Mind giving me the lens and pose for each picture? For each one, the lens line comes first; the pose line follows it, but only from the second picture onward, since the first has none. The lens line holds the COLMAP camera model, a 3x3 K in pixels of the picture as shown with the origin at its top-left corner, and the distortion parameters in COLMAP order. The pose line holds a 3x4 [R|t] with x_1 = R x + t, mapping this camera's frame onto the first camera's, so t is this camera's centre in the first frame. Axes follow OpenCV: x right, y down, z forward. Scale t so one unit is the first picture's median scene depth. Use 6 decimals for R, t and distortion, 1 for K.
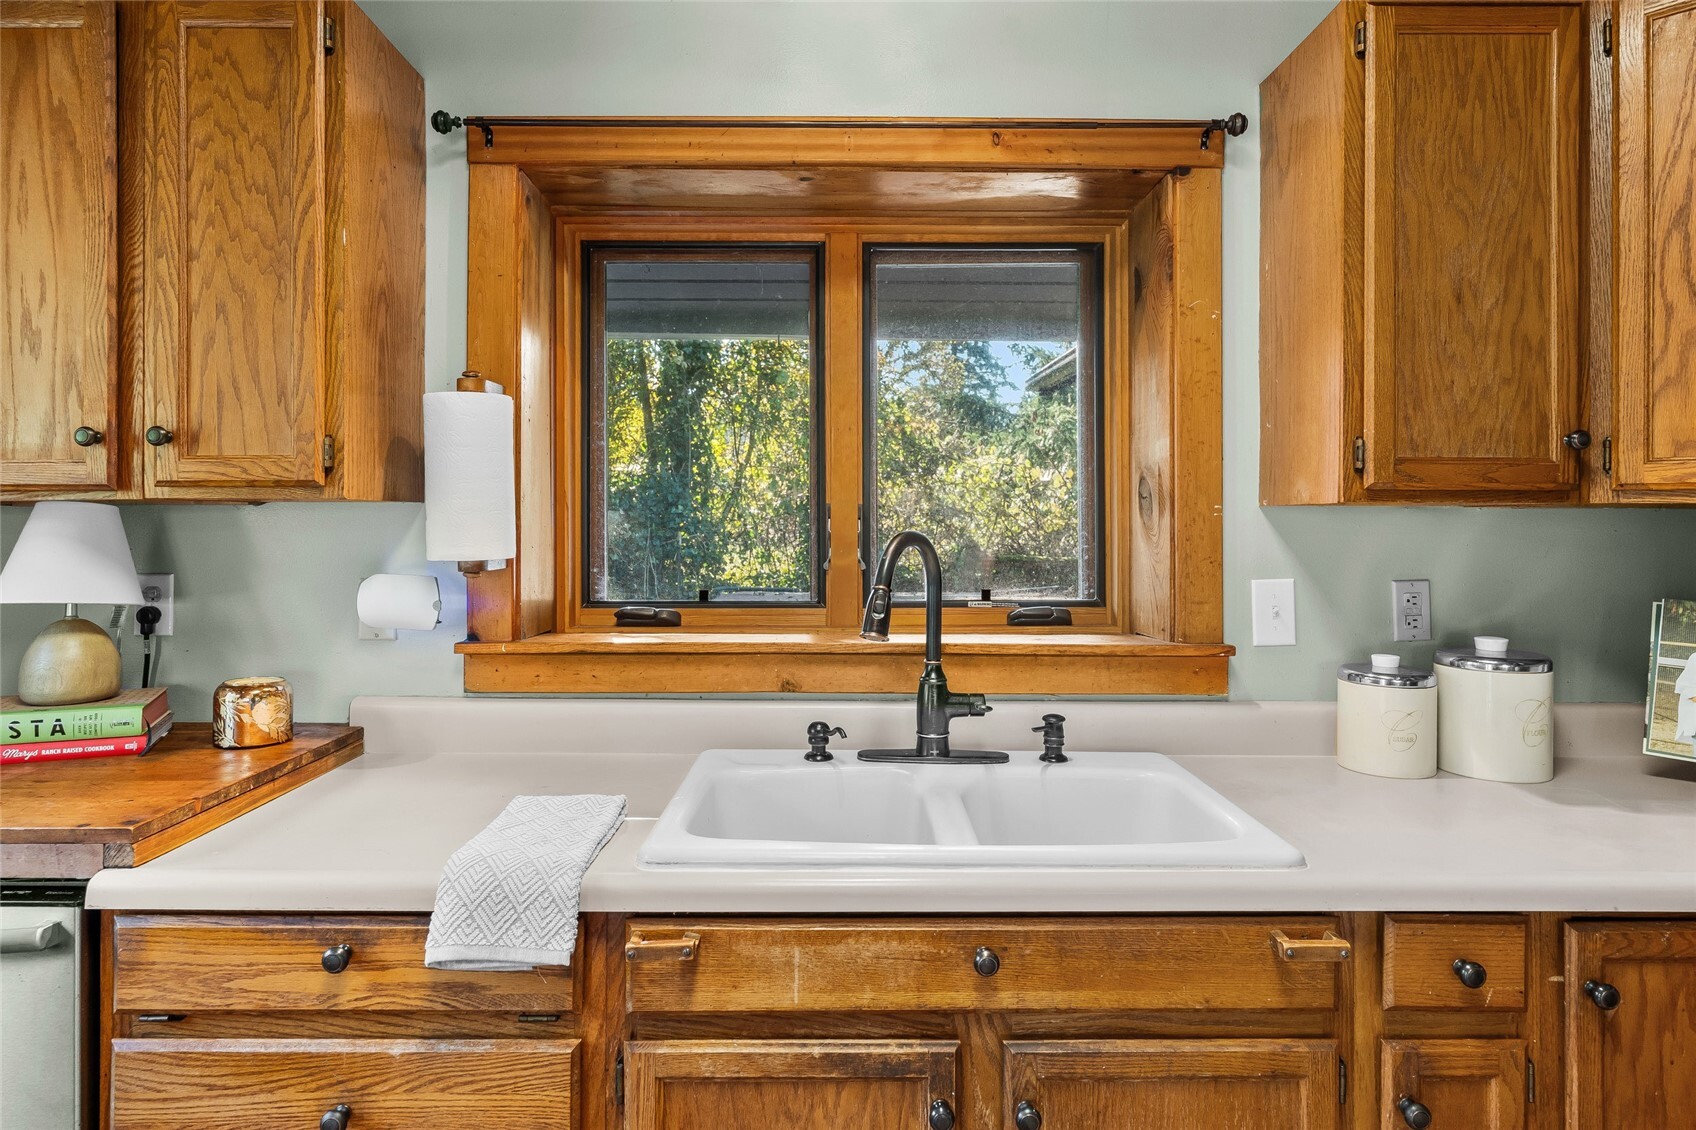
lens RADIAL K [[961.1, 0, 844.7], [0, 961.1, 512.8], [0, 0, 1]] dist [-0.000537, -0.001766]
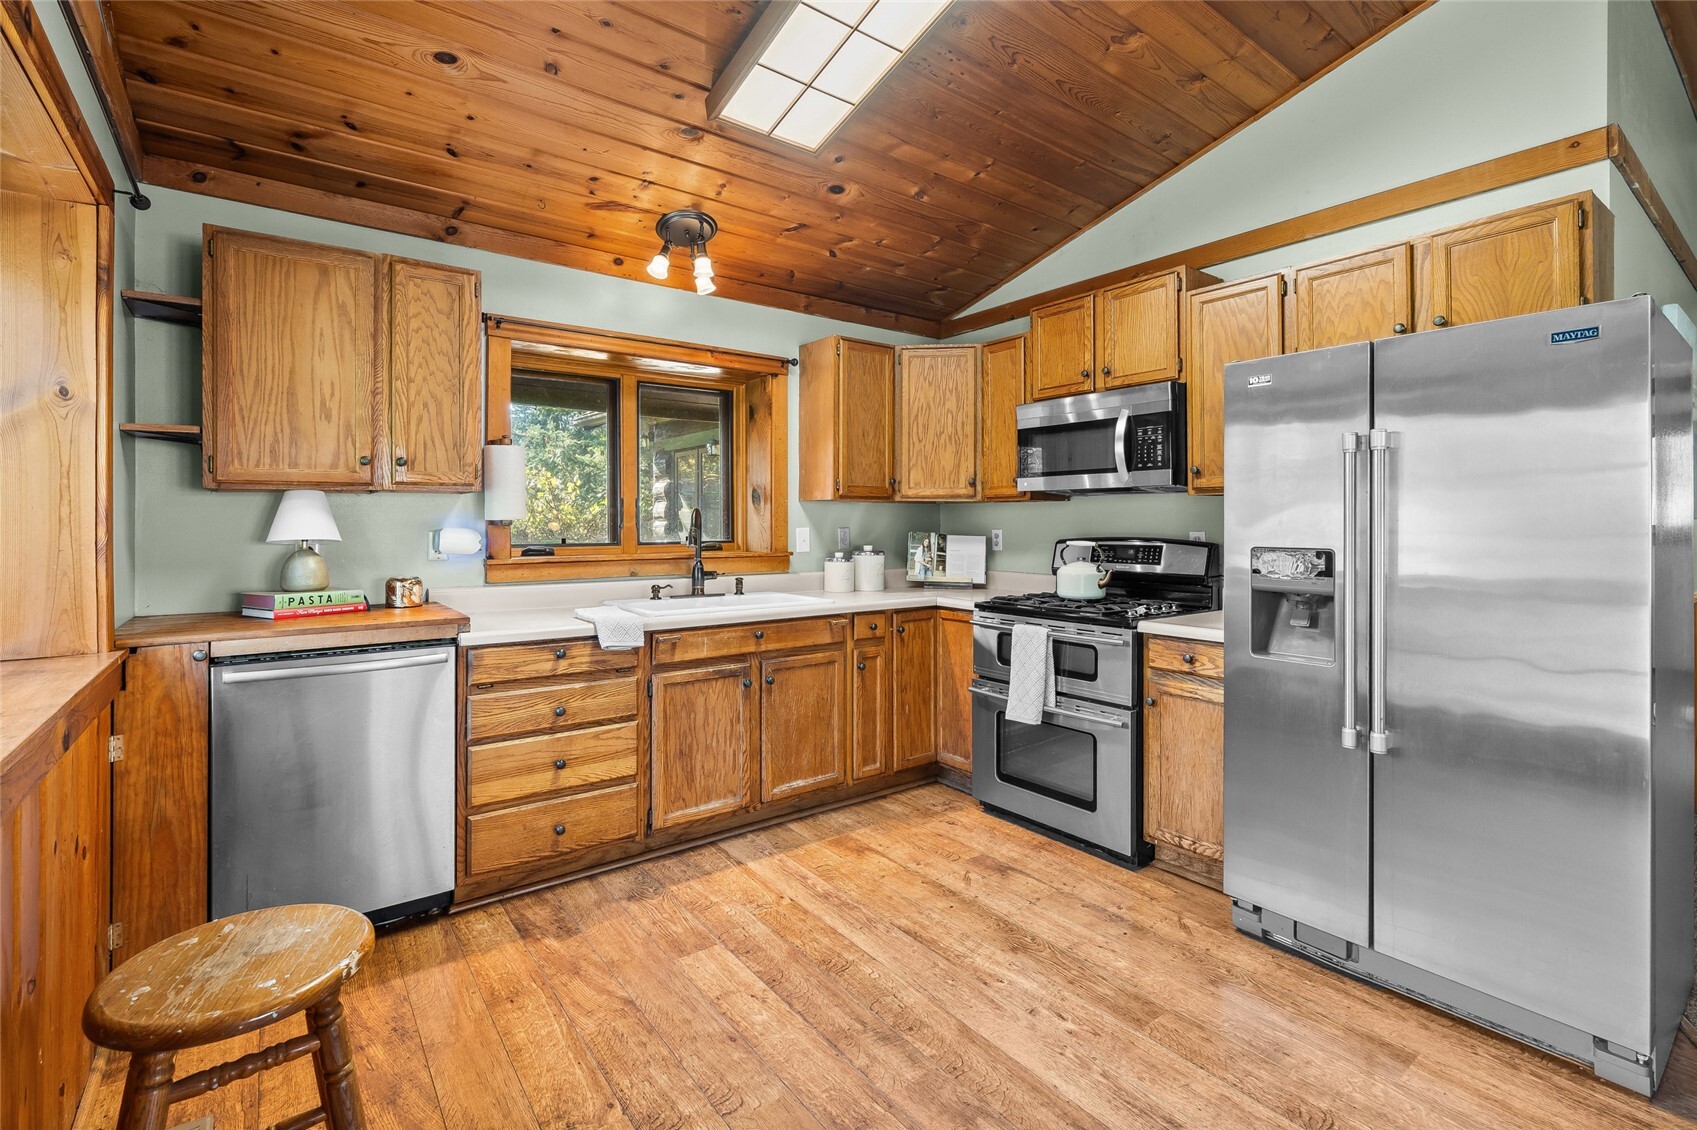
lens RADIAL K [[771.7, 0, 830.2], [0, 771.7, 511.4], [0, 0, 1]] dist [-0.009770, 0.001061]
pose [[0.814896, 0.005842, 0.579577, -0.922460], [-0.003844, 0.999982, -0.004675, 0.039081], [-0.579594, 0.001582, 0.814904, -1.009078]]
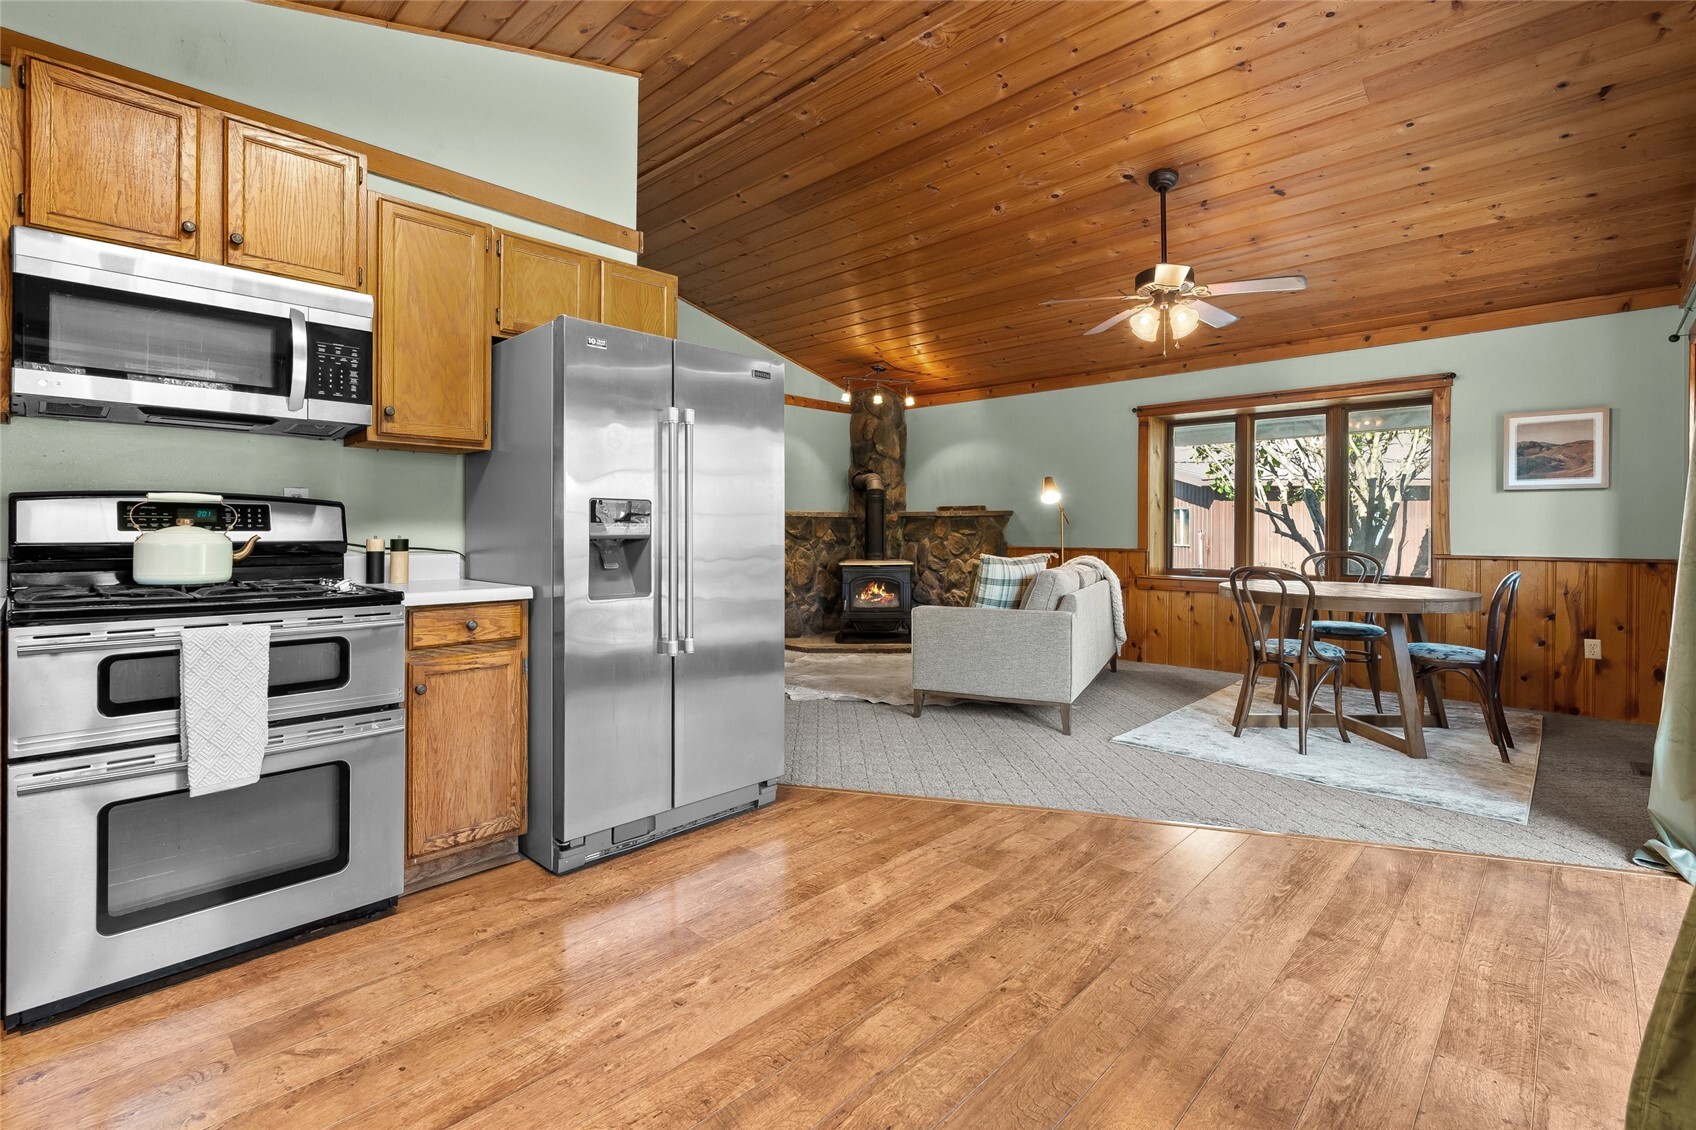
lens RADIAL K [[771.3, 0, 864.7], [0, 771.3, 526.5], [0, 0, 1]] dist [-0.009770, 0.001061]
pose [[-0.730520, -0.000945, 0.682890, -0.879337], [-0.011116, 0.999883, -0.010507, 0.170222], [-0.682800, -0.015267, -0.730445, 0.538287]]
